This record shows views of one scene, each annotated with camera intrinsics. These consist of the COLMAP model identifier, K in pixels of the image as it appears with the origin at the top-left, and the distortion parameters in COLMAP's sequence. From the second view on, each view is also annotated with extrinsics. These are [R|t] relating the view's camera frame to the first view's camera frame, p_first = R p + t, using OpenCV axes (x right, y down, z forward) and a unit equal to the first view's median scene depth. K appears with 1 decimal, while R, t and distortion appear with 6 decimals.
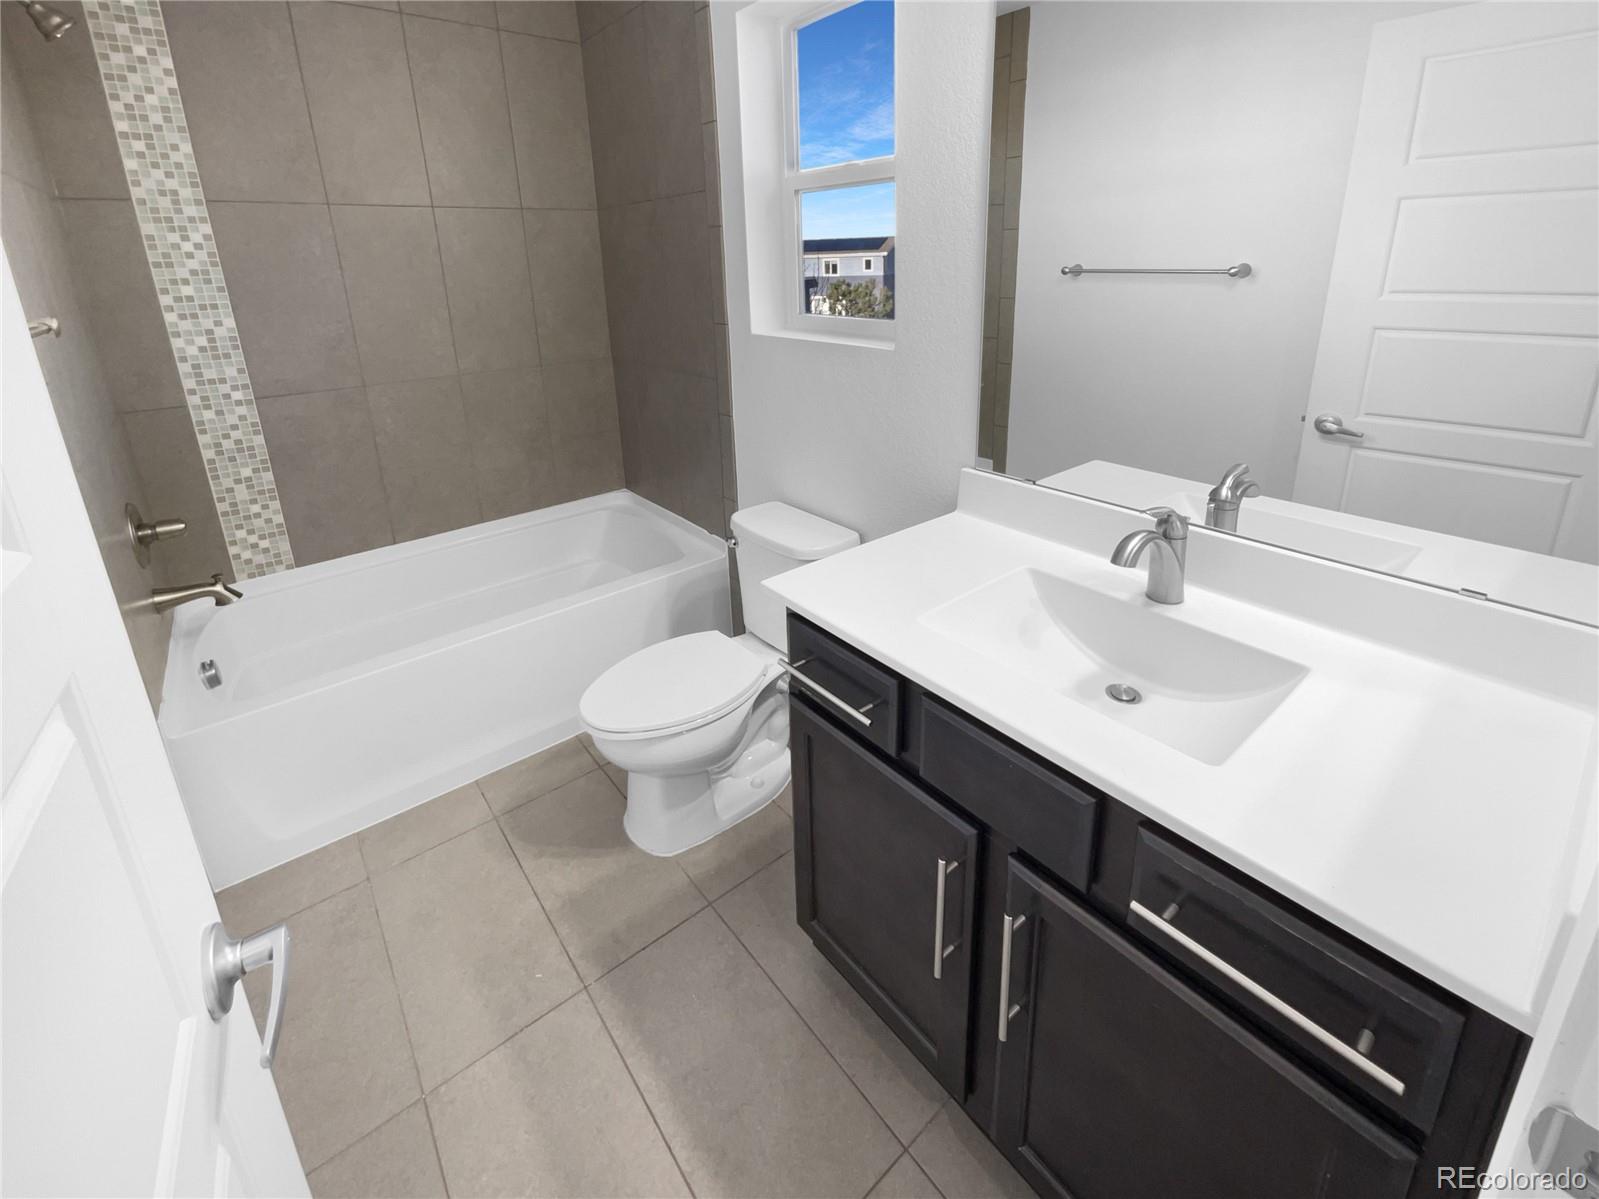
lens RADIAL K [[847.3, 0, 799.5], [0, 847.3, 599.5], [0, 0, 1]] dist [0.004507, -0.013218]
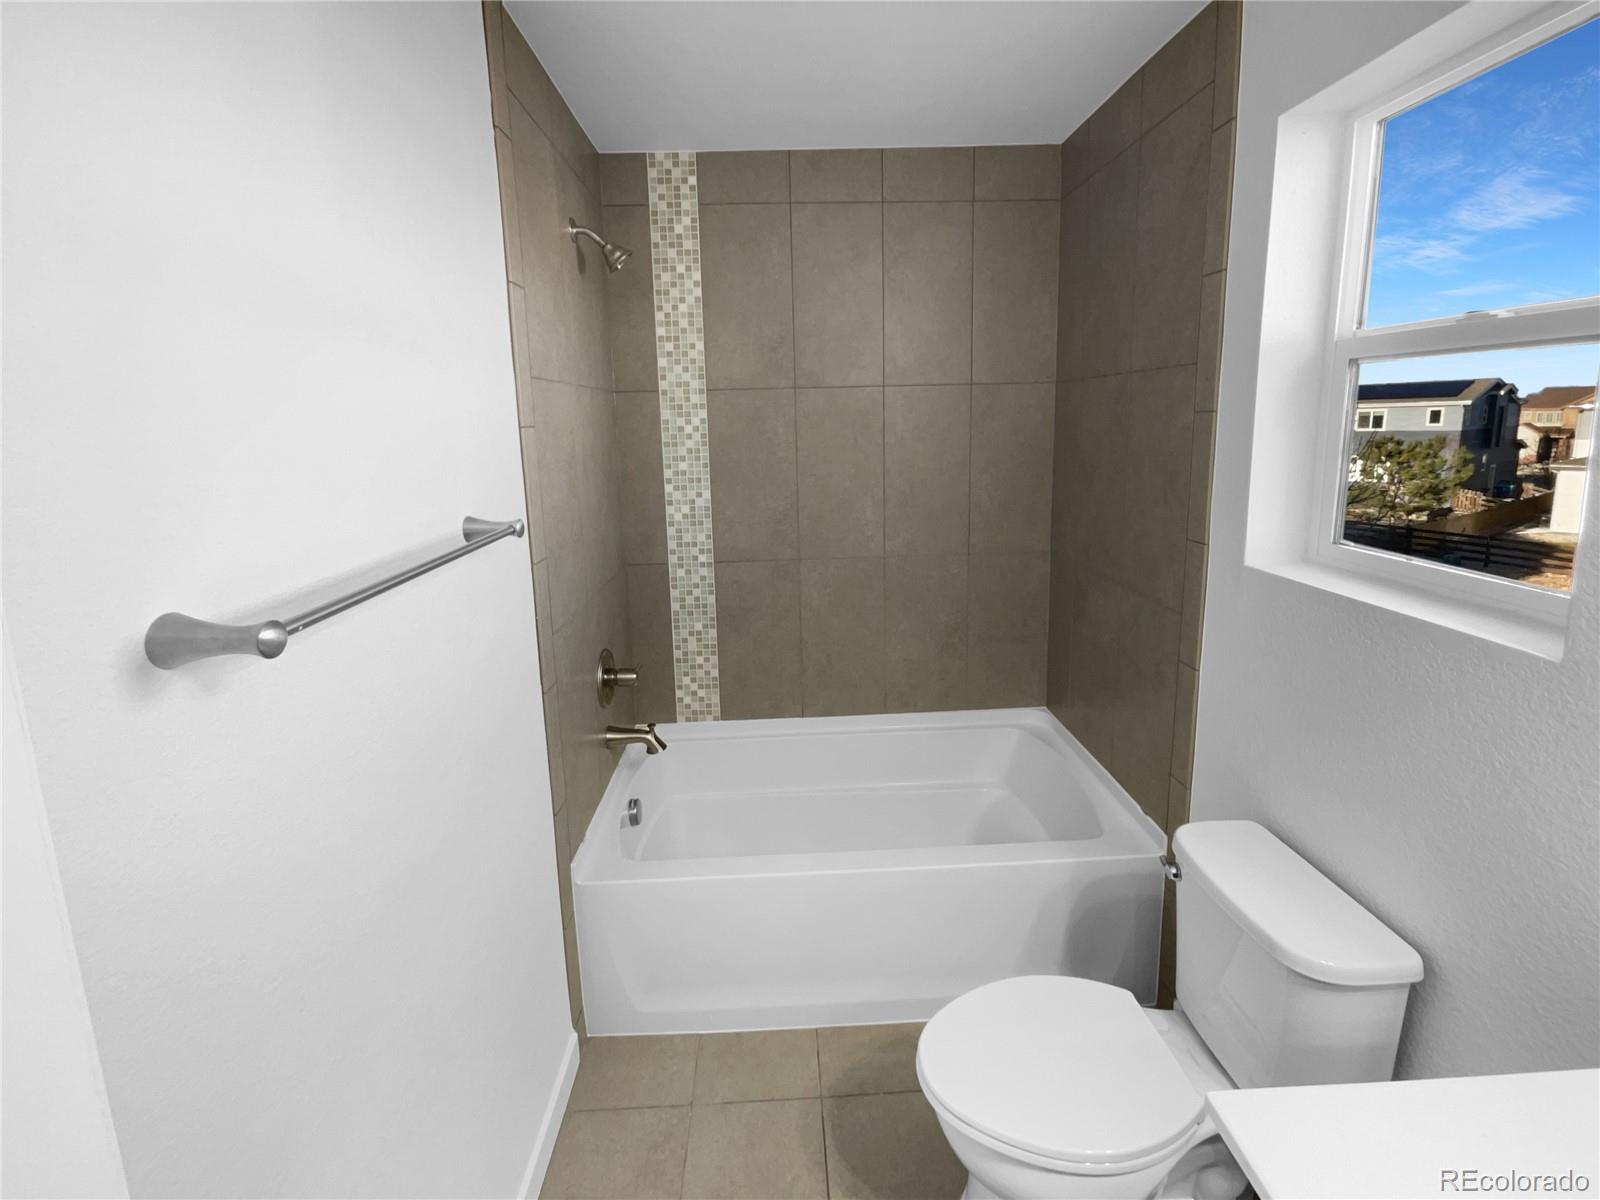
lens RADIAL K [[746.4, 0, 800.0], [0, 746.4, 600.0], [0, 0, 1]] dist [0.000727, -0.001216]
pose [[0.837931, 0.107343, -0.535116, -0.025988], [-0.159906, 0.985727, -0.052660, -0.157404], [0.521826, 0.129694, 0.843136, 0.248650]]
